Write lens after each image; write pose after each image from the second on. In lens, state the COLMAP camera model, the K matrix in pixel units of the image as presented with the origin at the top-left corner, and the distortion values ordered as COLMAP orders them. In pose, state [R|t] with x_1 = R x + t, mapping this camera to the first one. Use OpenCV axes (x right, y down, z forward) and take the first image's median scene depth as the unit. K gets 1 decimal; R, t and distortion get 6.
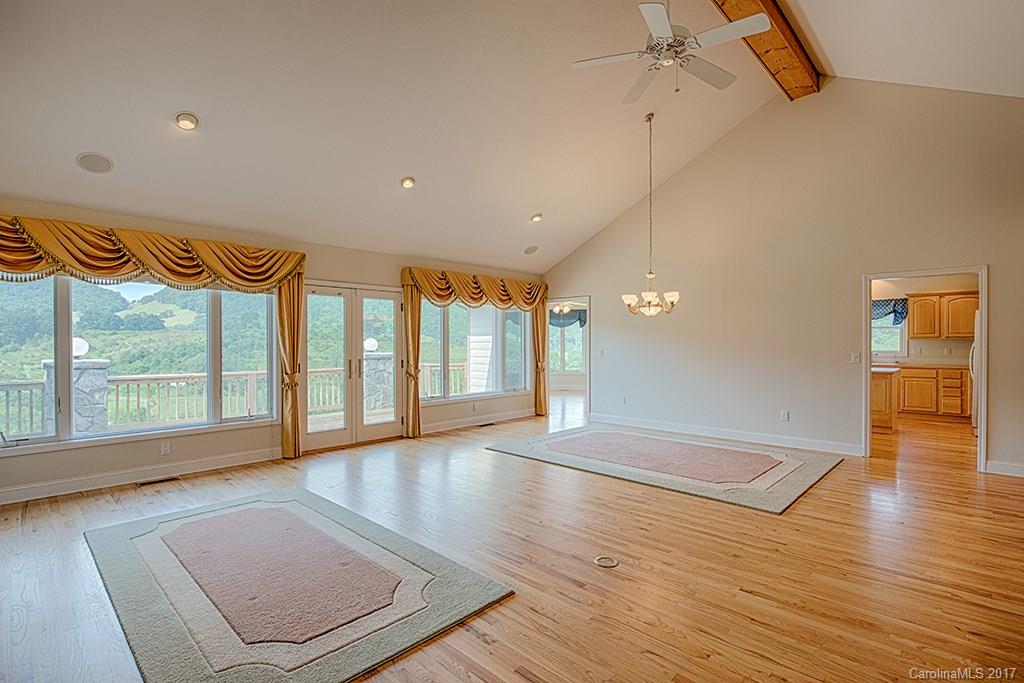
lens RADIAL K [[489.9, 0, 514.1], [0, 489.9, 345.4], [0, 0, 1]] dist [-0.002864, -0.001848]
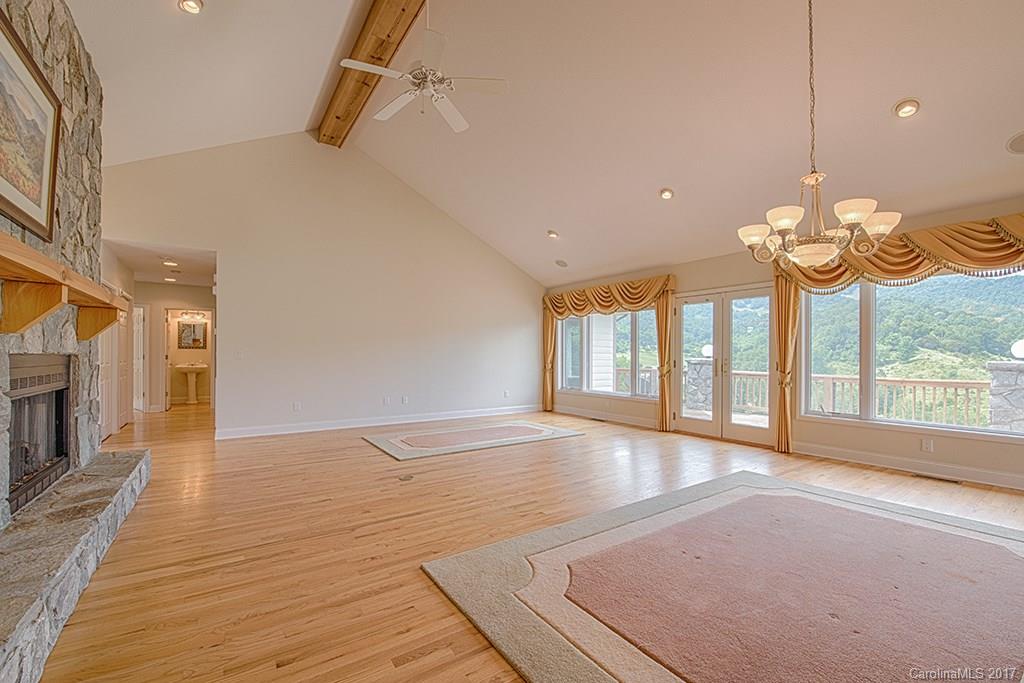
lens RADIAL K [[418.8, 0, 512.0], [0, 418.8, 341.5], [0, 0, 1]] dist [-0.000415, -0.000003]
pose [[-0.205896, -0.028818, -0.978149, 0.762897], [-0.014942, 0.999542, -0.026303, 0.024954], [0.978460, 0.009200, -0.206232, 0.856967]]
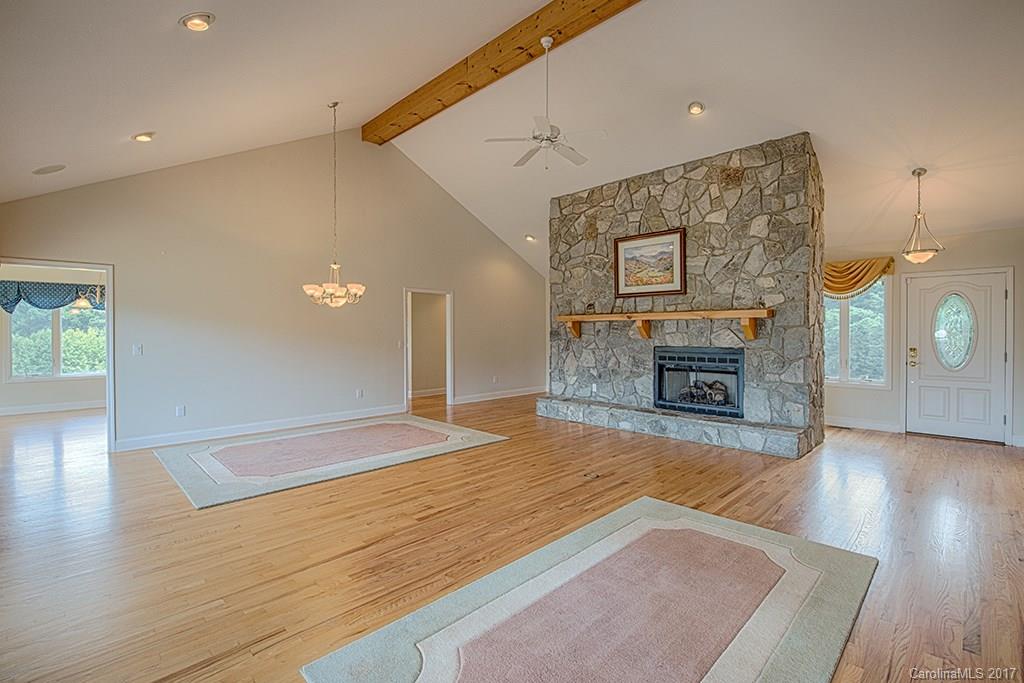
lens RADIAL K [[461.8, 0, 512.0], [0, 461.8, 341.5], [0, 0, 1]] dist [-0.000929, -0.000105]
pose [[0.020171, -0.019767, 0.999601, -0.687256], [0.009745, 0.999761, 0.019573, -0.008229], [-0.999749, 0.009346, 0.020359, 0.657962]]
